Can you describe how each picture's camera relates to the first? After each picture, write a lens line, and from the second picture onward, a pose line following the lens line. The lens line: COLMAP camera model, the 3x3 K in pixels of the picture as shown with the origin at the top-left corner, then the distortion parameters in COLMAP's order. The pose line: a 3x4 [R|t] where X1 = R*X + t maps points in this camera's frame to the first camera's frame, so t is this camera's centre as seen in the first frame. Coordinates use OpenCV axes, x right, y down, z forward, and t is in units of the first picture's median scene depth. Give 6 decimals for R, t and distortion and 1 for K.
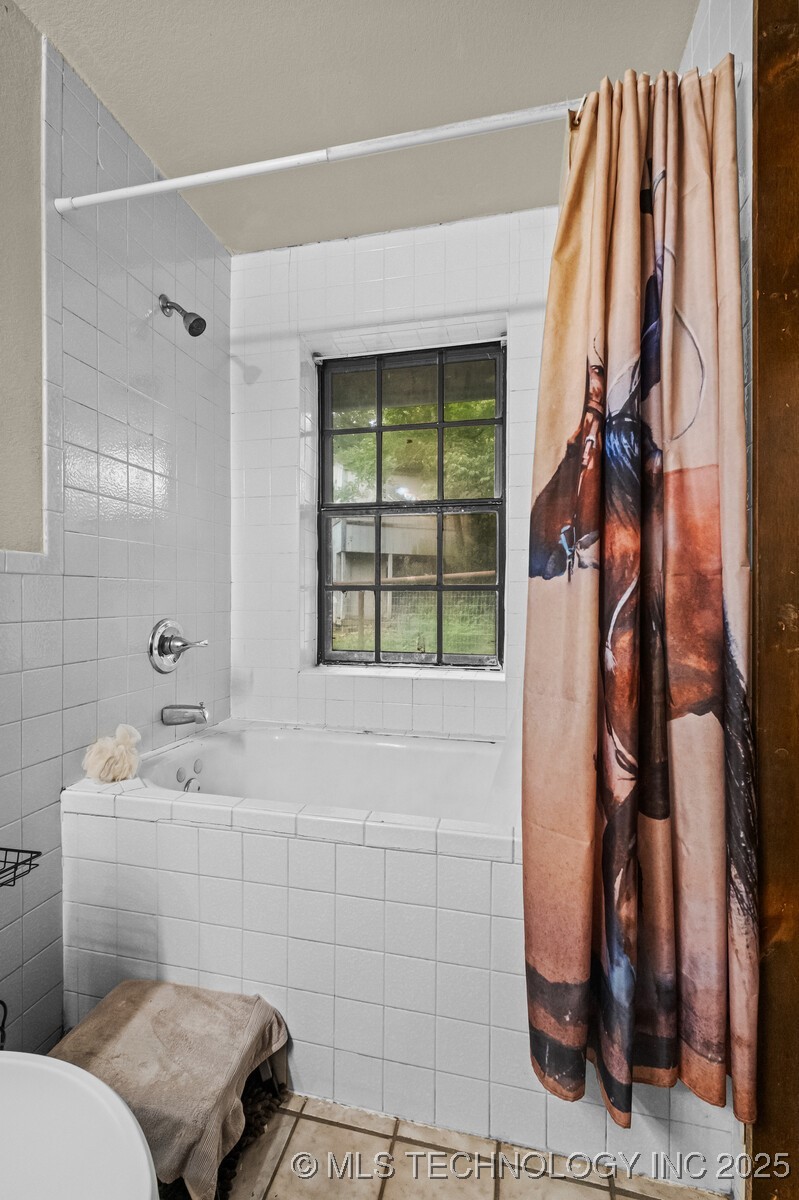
lens RADIAL K [[523.8, 0, 399.7], [0, 523.8, 595.6], [0, 0, 1]] dist [-0.000604, -0.001782]
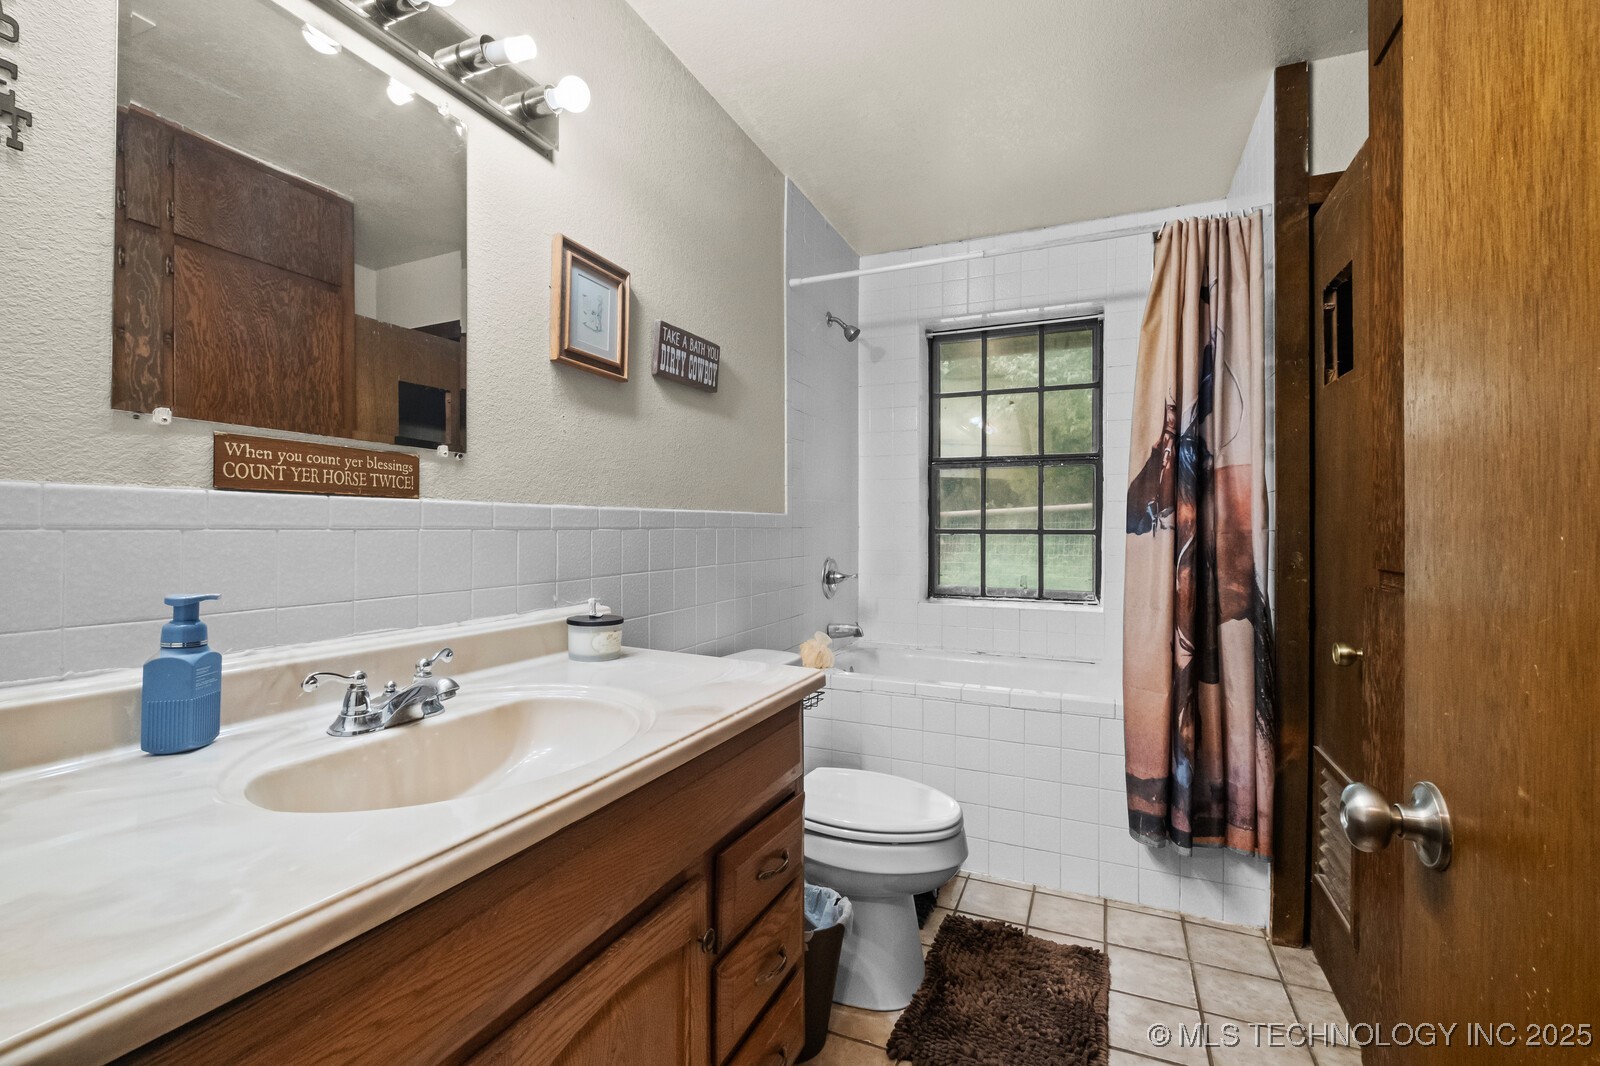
lens RADIAL K [[698.3, 0, 799.8], [0, 698.3, 523.7], [0, 0, 1]] dist [-0.000604, -0.001782]
pose [[0.981924, -0.000360, -0.189274, -0.338316], [-0.000556, 0.999988, -0.004788, -0.056883], [0.189274, 0.004807, 0.981913, -1.325845]]
